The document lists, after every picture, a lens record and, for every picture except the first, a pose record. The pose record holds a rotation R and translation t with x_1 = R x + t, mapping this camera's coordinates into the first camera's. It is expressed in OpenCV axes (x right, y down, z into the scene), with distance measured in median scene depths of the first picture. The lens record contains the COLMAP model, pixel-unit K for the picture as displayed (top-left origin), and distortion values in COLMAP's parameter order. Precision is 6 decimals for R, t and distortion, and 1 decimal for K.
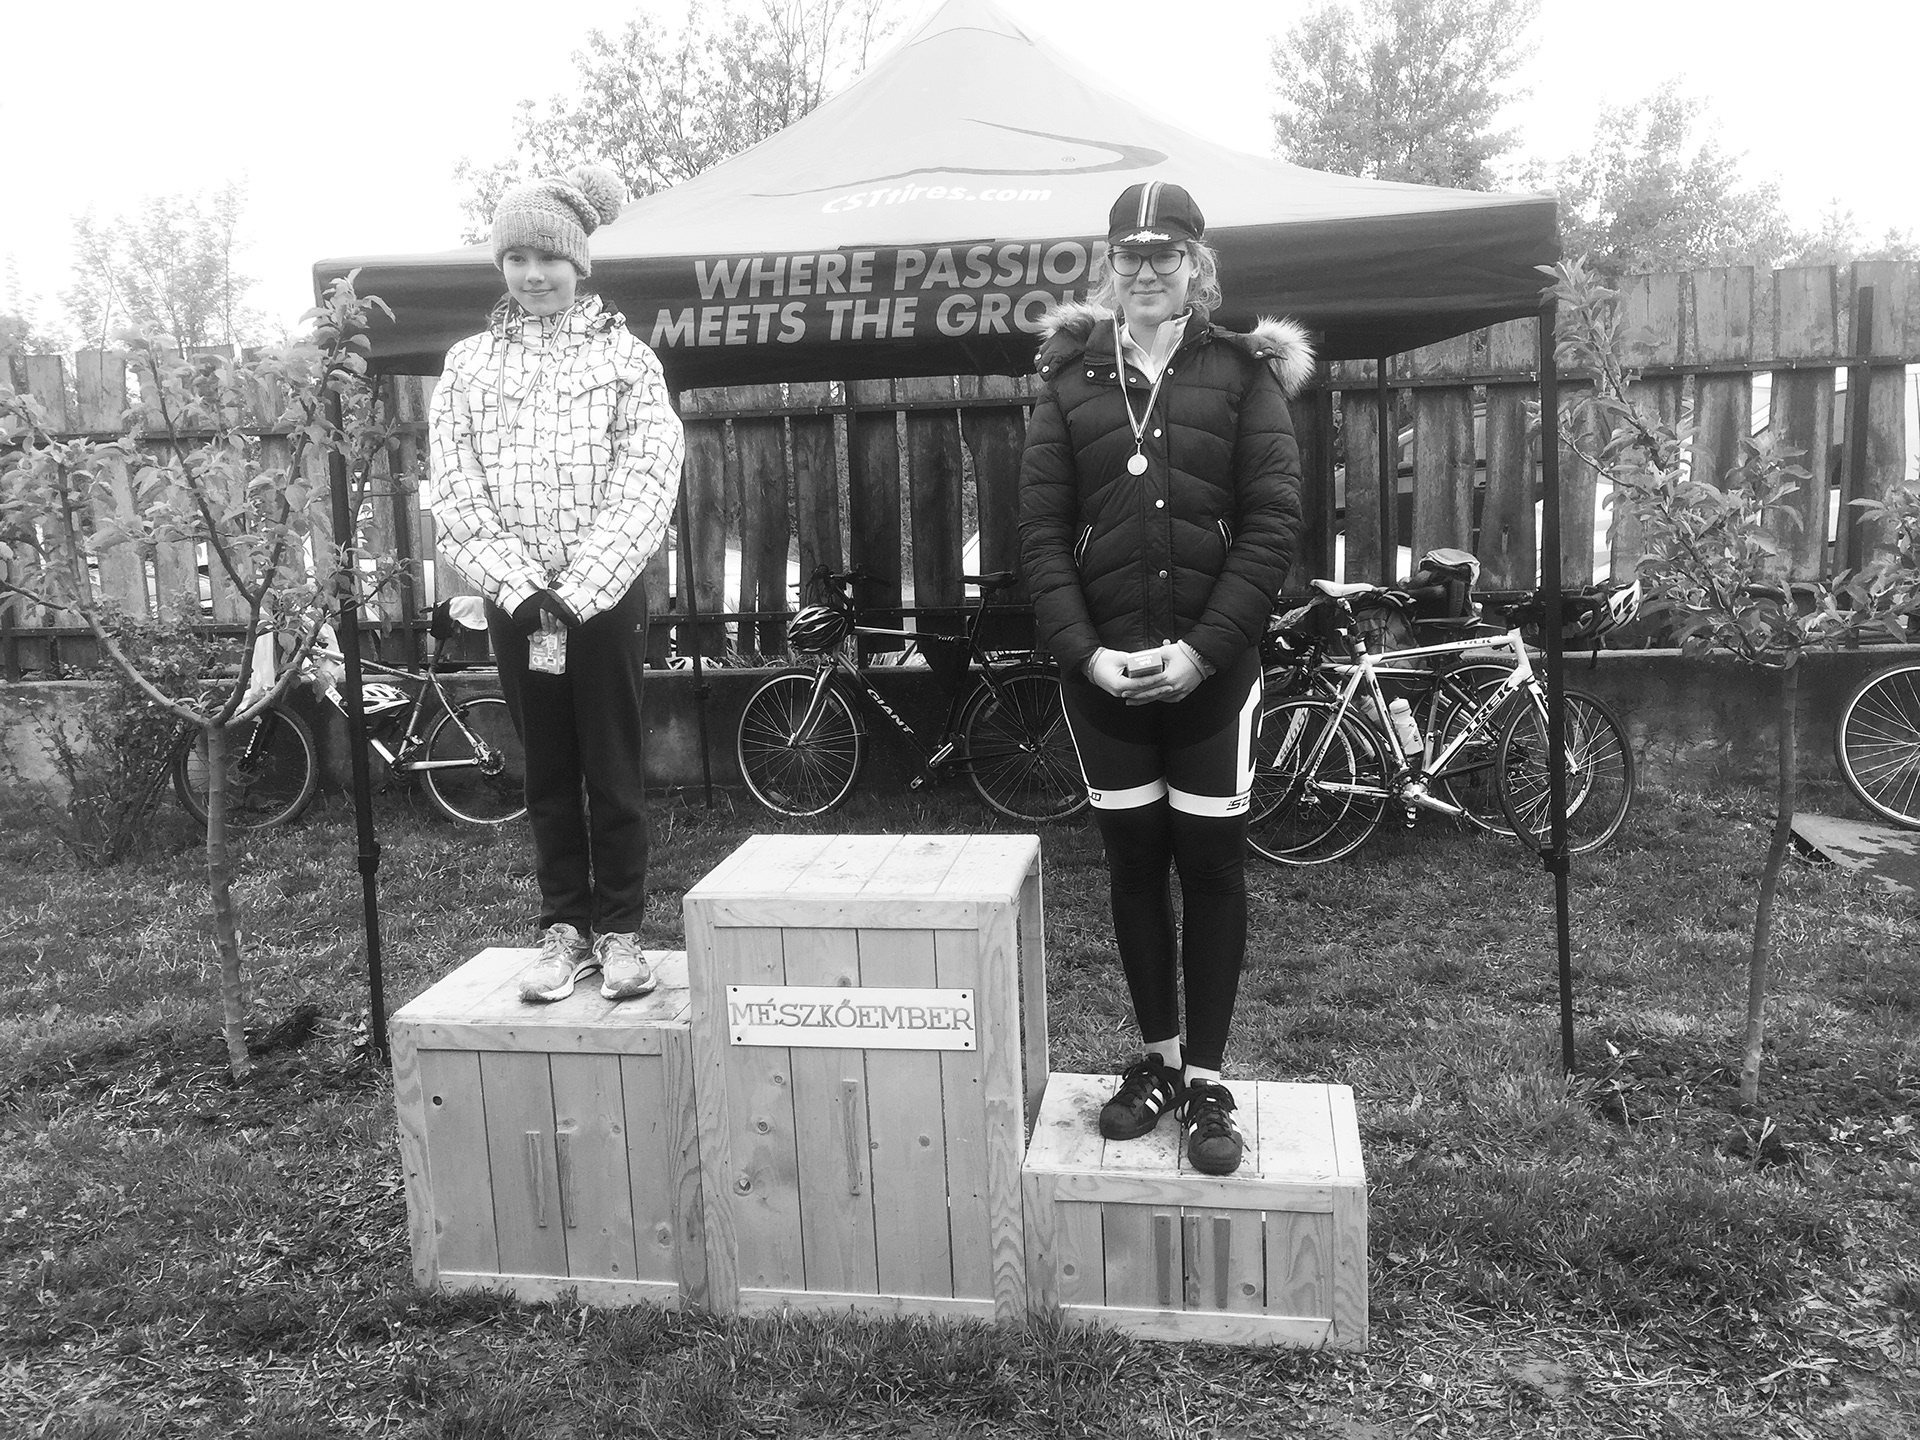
lens RADIAL K [[1633.7, 0, 928.2], [0, 1633.7, 716.6], [0, 0, 1]] dist [0.034248, -0.070423]
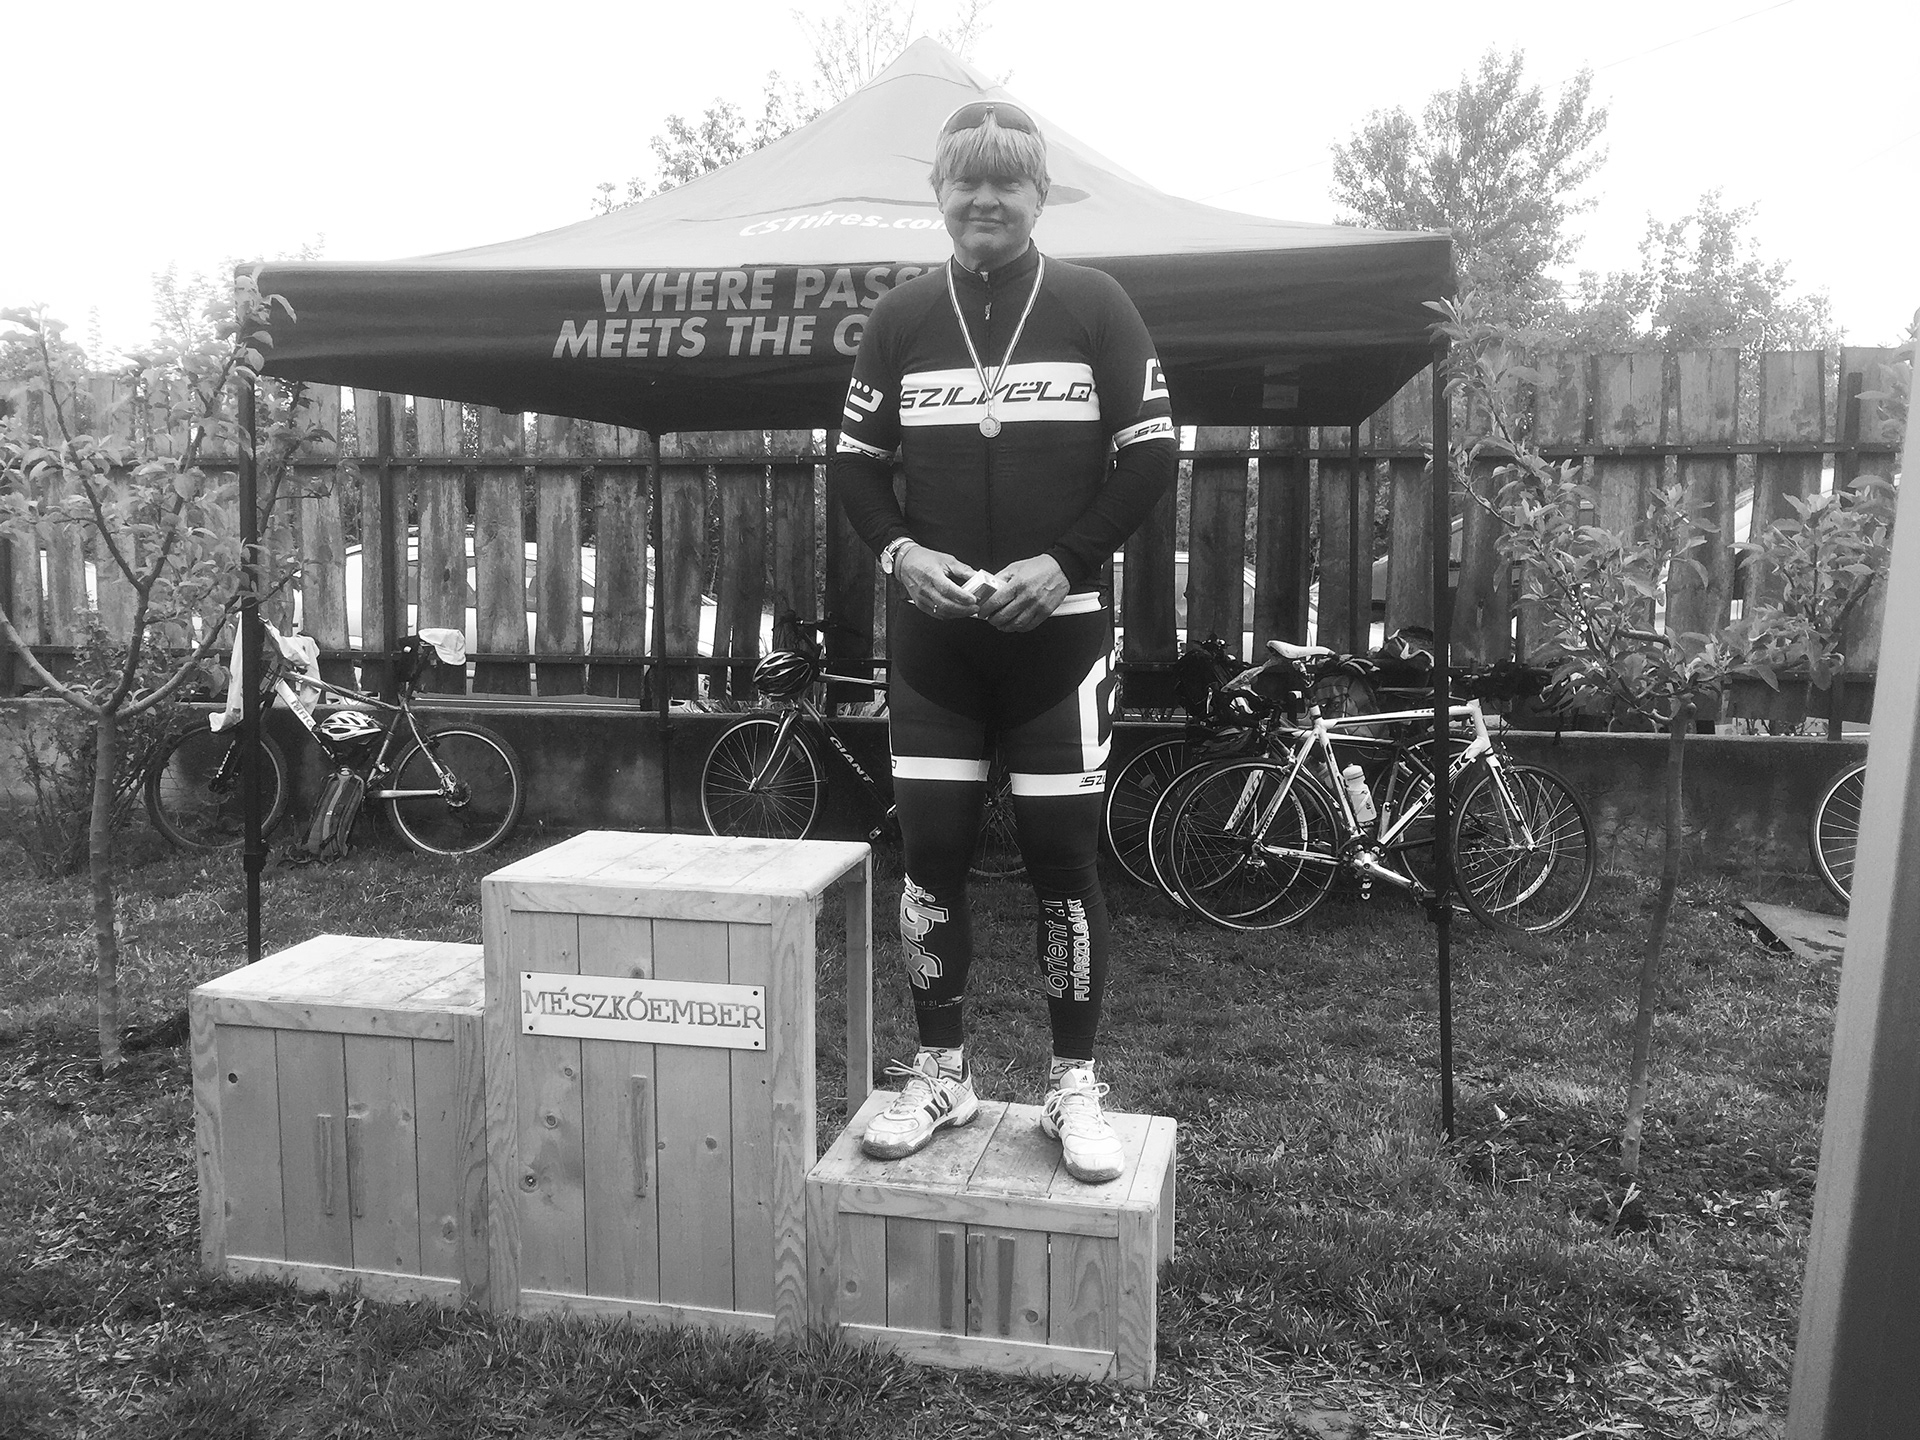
lens RADIAL K [[1641.3, 0, 954.4], [0, 1641.3, 688.8], [0, 0, 1]] dist [0.008469, -0.032063]
pose [[0.998441, 0.045938, -0.031704, 0.122425], [-0.048131, 0.996223, -0.072274, 0.041508], [0.028264, 0.073687, 0.996881, 0.010447]]
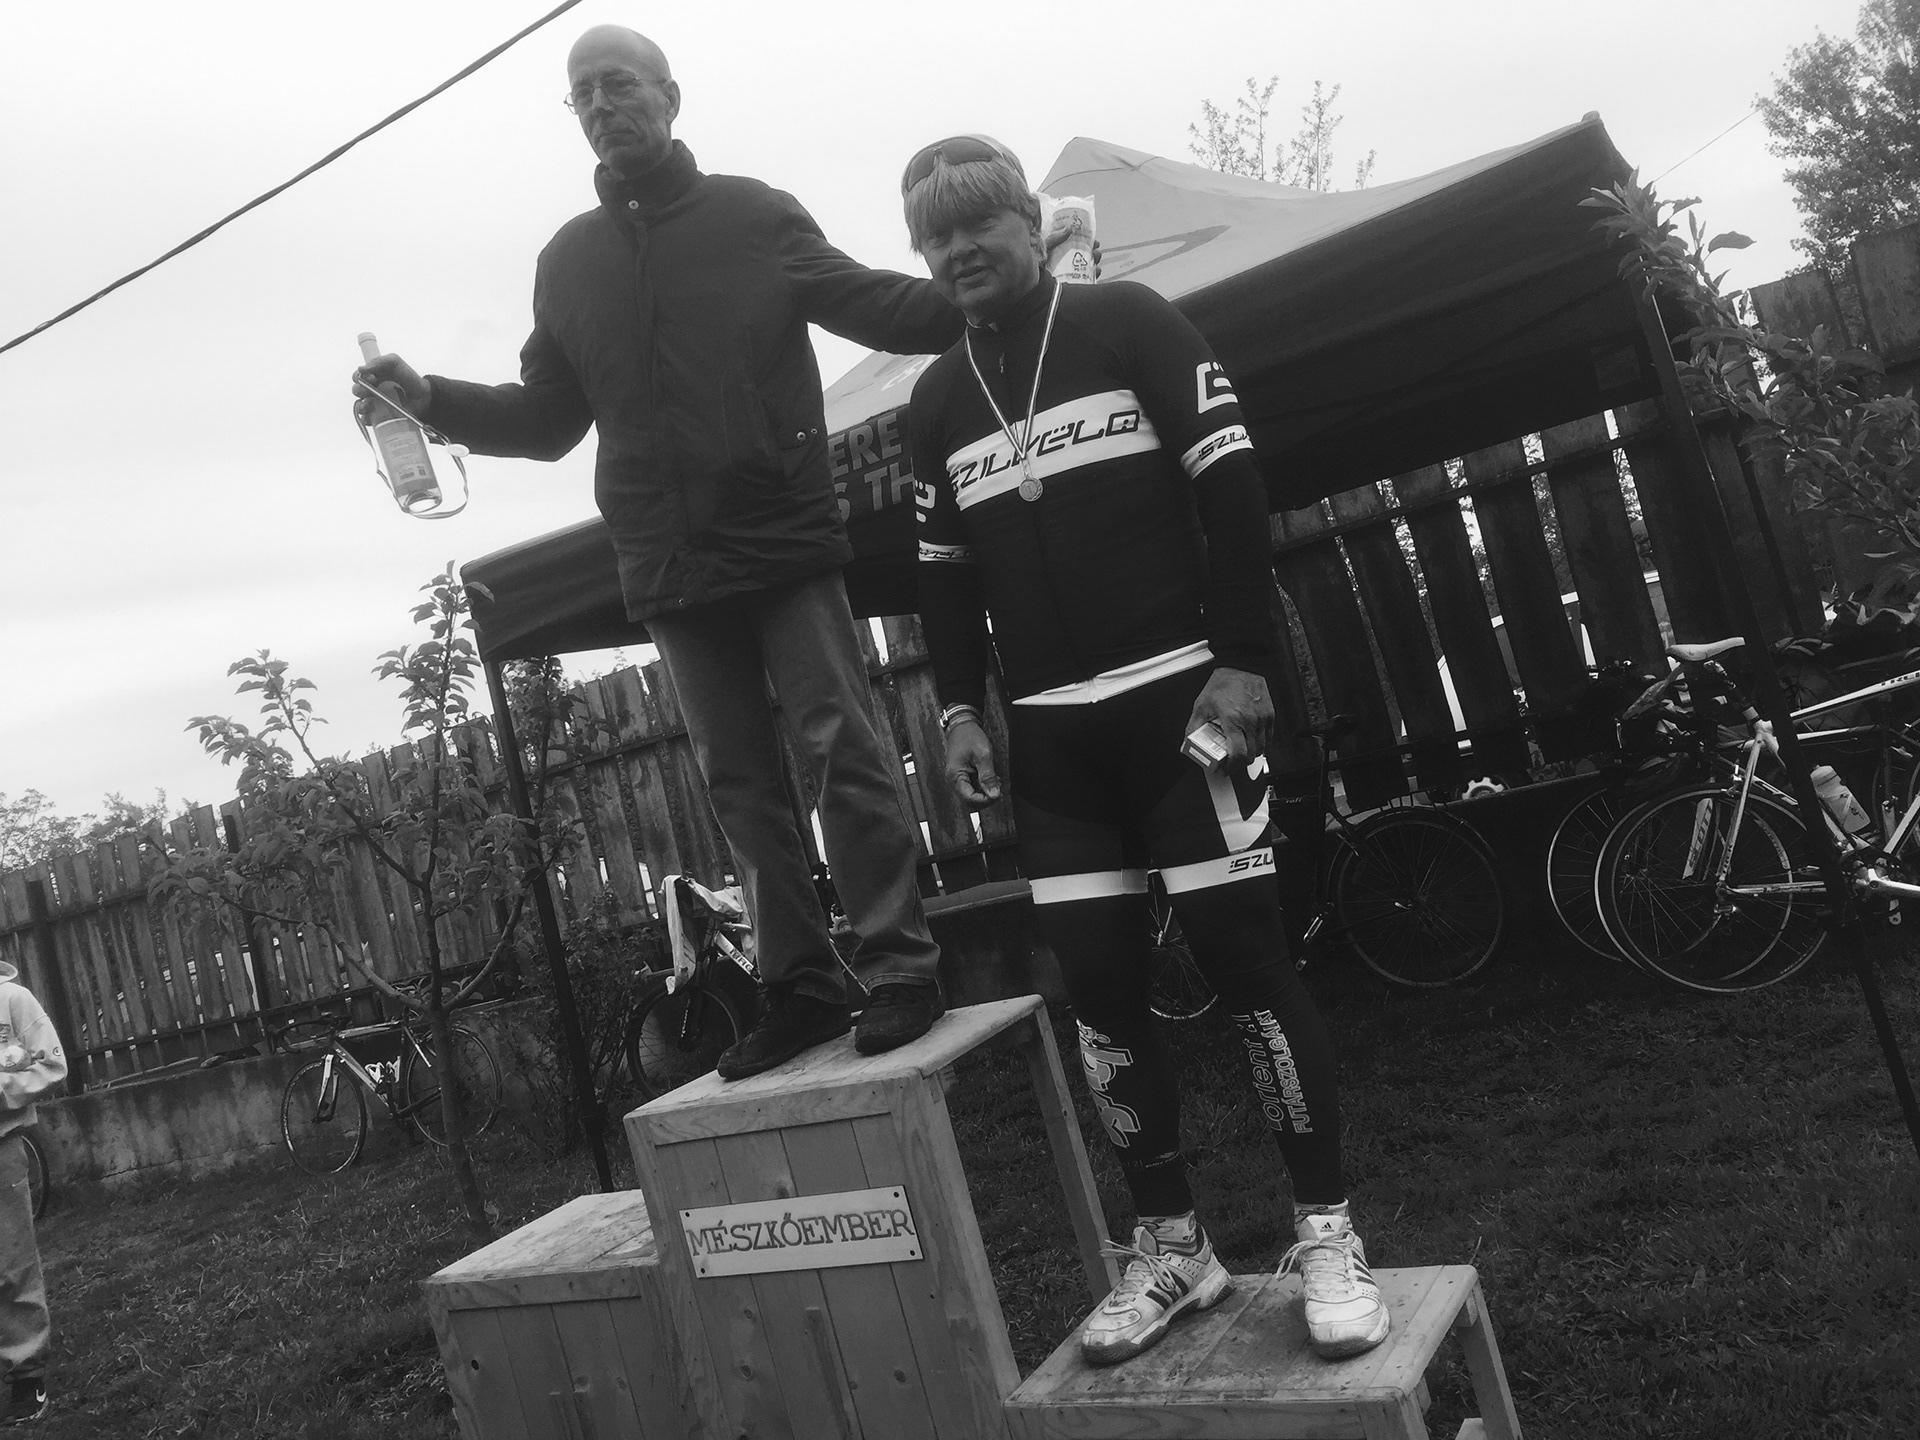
lens RADIAL K [[1641.3, 0, 954.4], [0, 1641.3, 688.8], [0, 0, 1]] dist [0.008469, -0.032063]
pose [[0.910335, -0.215238, -0.353501, 0.305054], [0.155225, 0.969343, -0.190474, 0.062543], [0.383661, 0.118523, 0.915837, 0.149223]]
